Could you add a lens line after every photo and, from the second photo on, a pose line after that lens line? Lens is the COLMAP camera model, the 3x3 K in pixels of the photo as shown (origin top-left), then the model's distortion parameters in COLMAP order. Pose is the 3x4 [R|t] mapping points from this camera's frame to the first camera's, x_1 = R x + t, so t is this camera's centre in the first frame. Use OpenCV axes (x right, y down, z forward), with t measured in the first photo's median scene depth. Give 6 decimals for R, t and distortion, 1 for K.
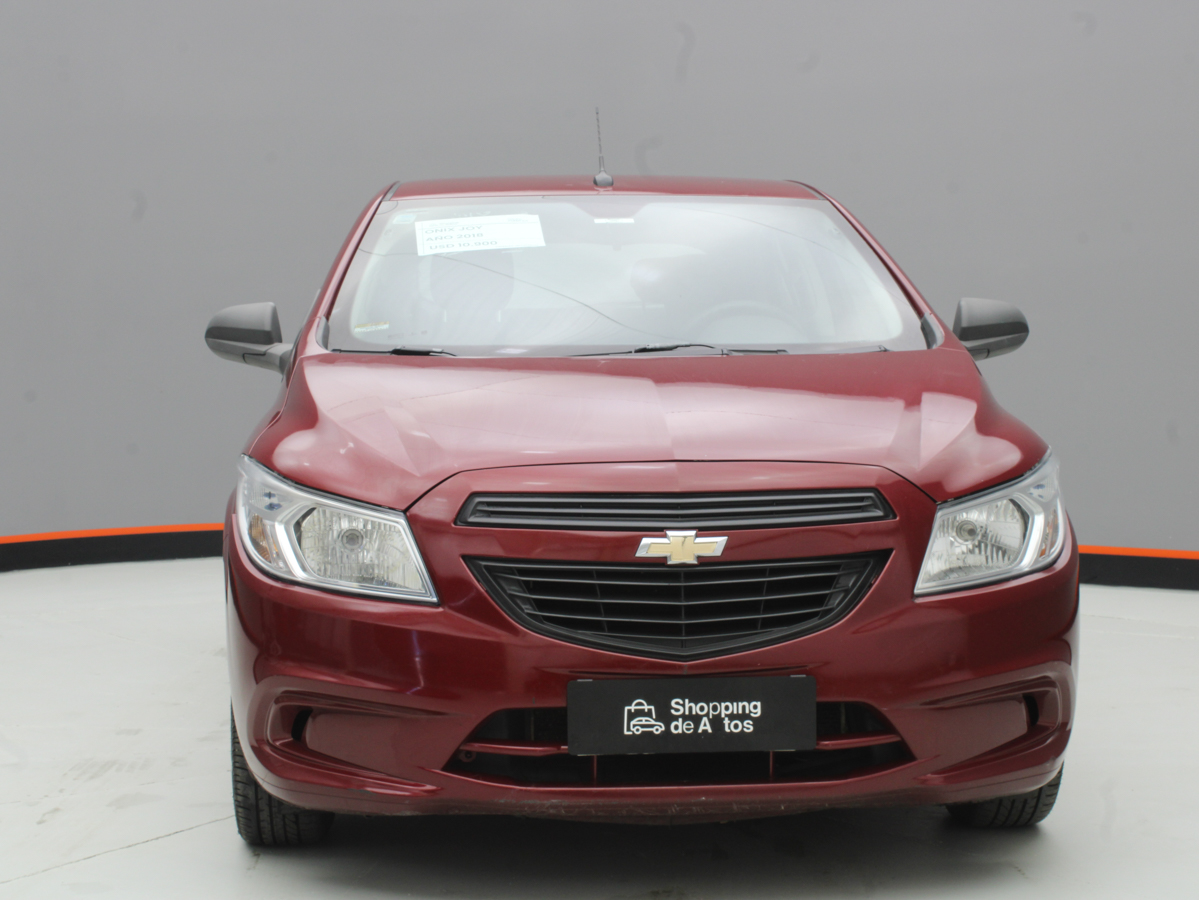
lens RADIAL K [[2211.1, 0, 599.5], [0, 2211.1, 450.0], [0, 0, 1]] dist [-0.011343, -0.051406]
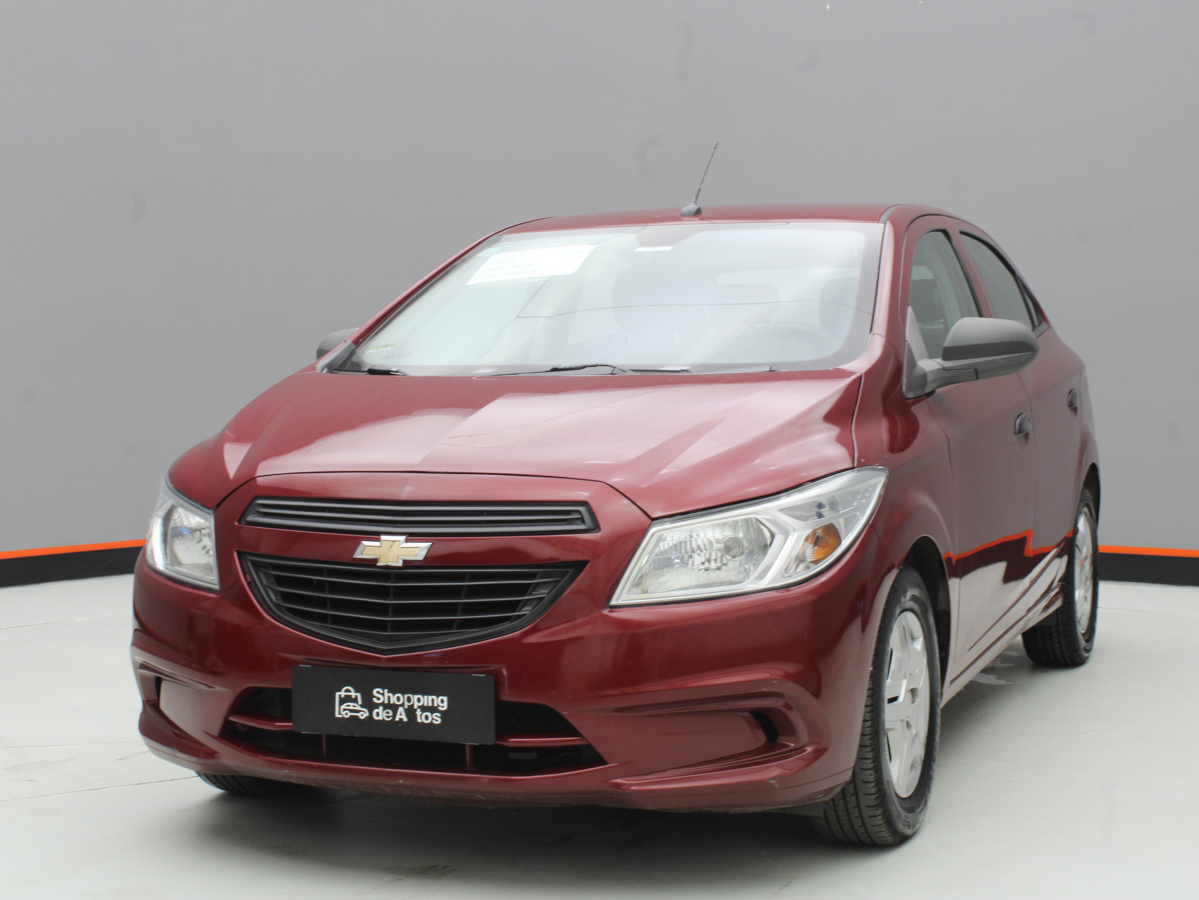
lens RADIAL K [[2025.4, 0, 599.5], [0, 2025.4, 450.0], [0, 0, 1]] dist [-0.029706, 0.056629]
pose [[0.900035, 0.018636, -0.435419, 0.567442], [-0.019923, 0.999800, 0.001609, -0.009585], [0.435362, 0.007227, 0.900226, 0.141483]]
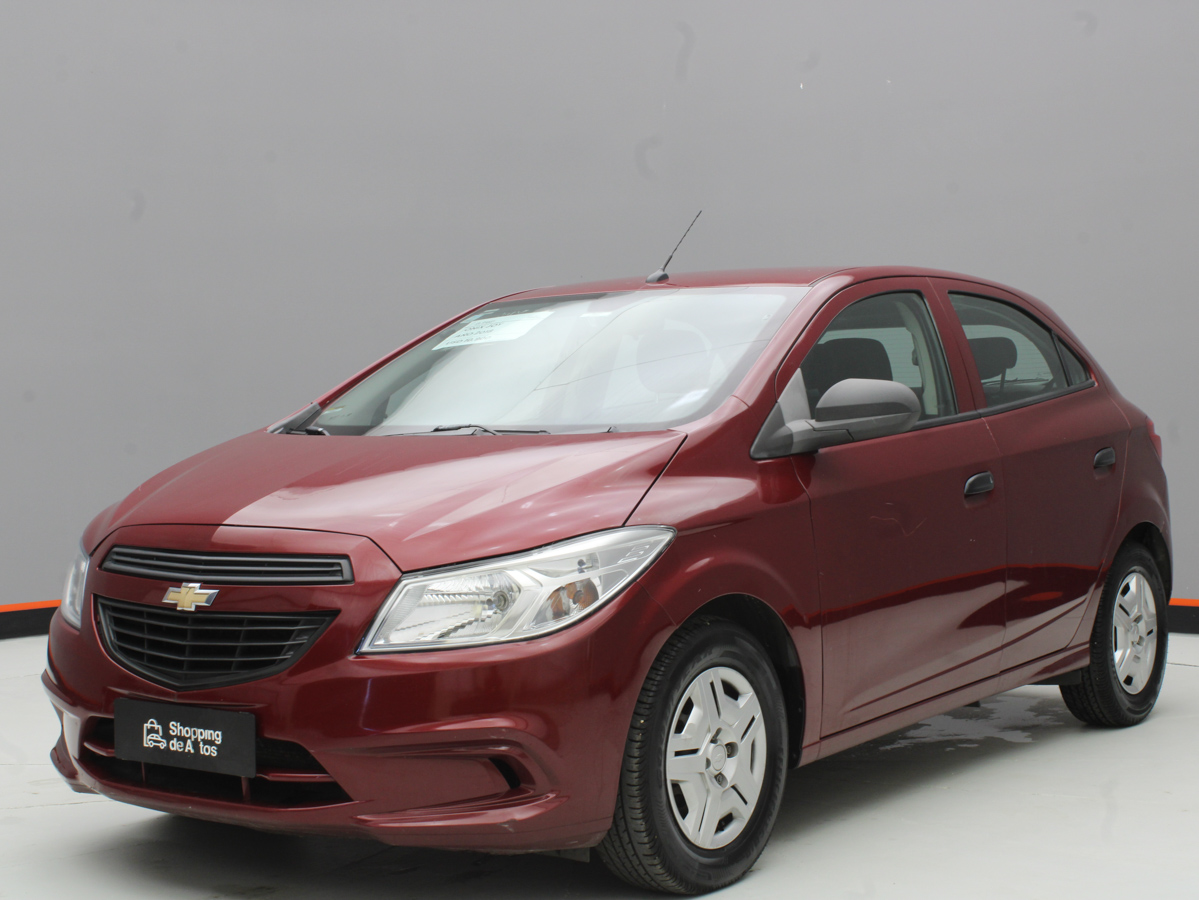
lens RADIAL K [[1917.4, 0, 599.5], [0, 1917.4, 450.0], [0, 0, 1]] dist [-0.022122, -0.000935]
pose [[0.765212, 0.011179, -0.643682, 0.881020], [-0.028433, 0.999460, -0.016444, -0.025014], [0.643151, 0.030885, 0.765117, 0.344132]]
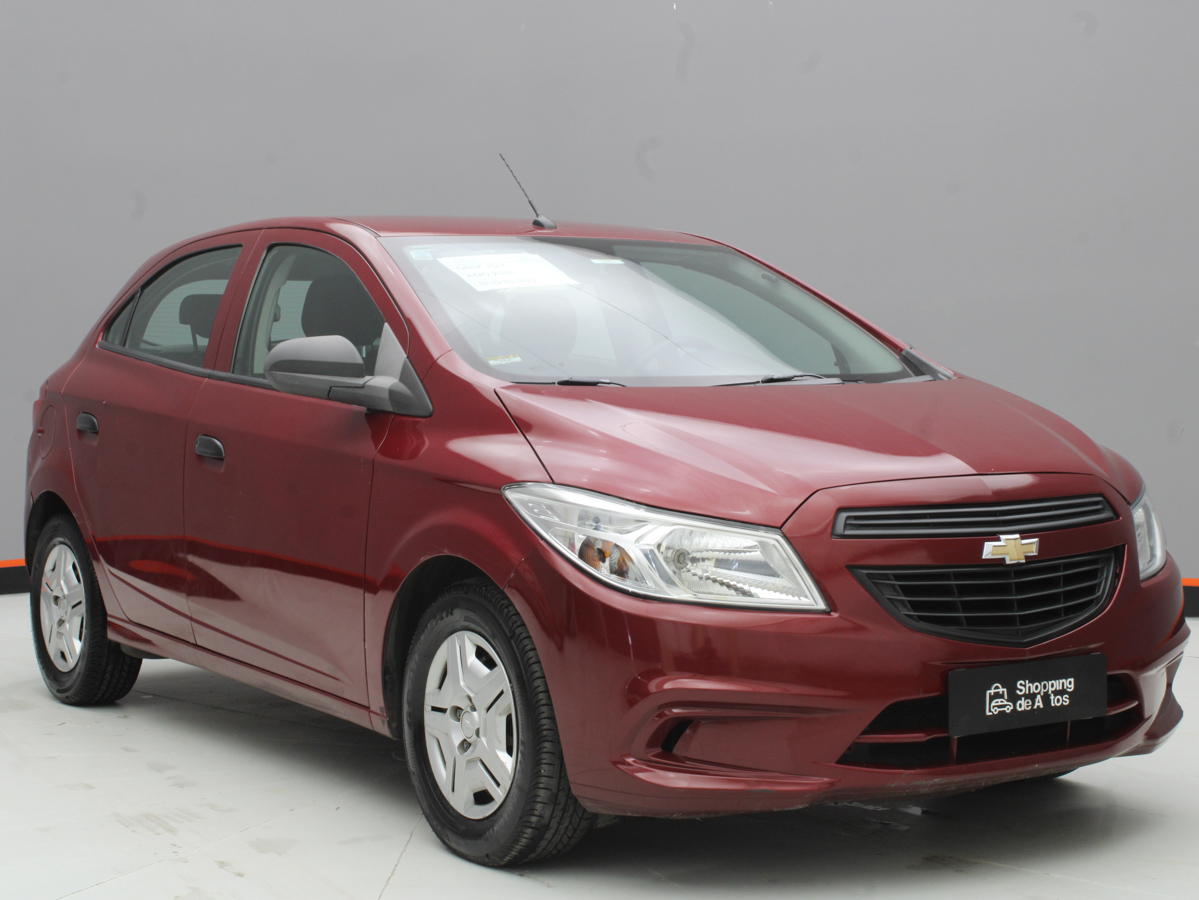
lens RADIAL K [[2122.0, 0, 599.5], [0, 2122.0, 450.0], [0, 0, 1]] dist [-0.003862, 0.042811]
pose [[0.873272, -0.020368, 0.486808, -0.687818], [0.029161, 0.999520, -0.010490, -0.002023], [-0.486360, 0.023356, 0.873446, 0.140081]]
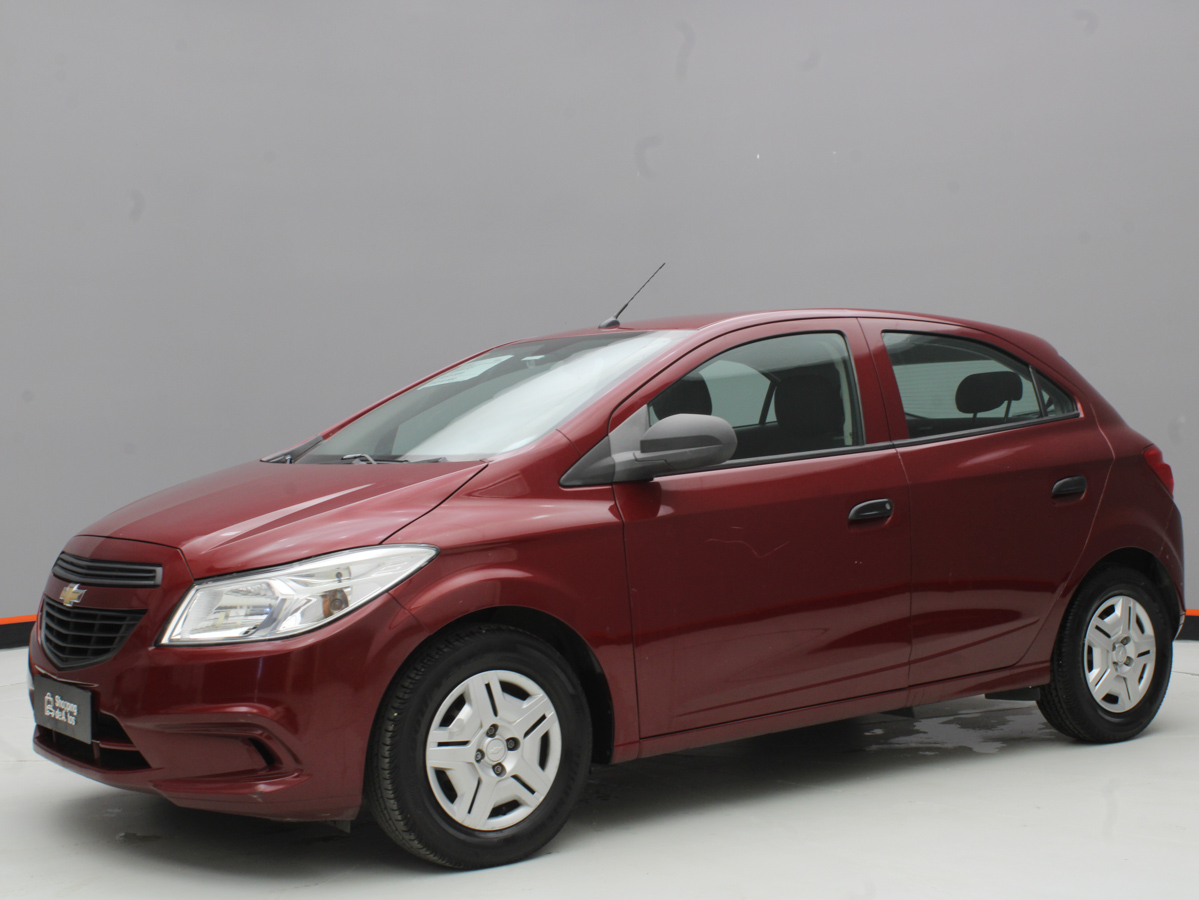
lens RADIAL K [[1678.5, 0, 599.5], [0, 1678.5, 450.0], [0, 0, 1]] dist [-0.055229, 0.021033]
pose [[0.540104, 0.005037, -0.841583, 1.174940], [-0.036738, 0.999170, -0.017597, -0.046427], [0.840796, 0.040422, 0.539840, 0.690960]]
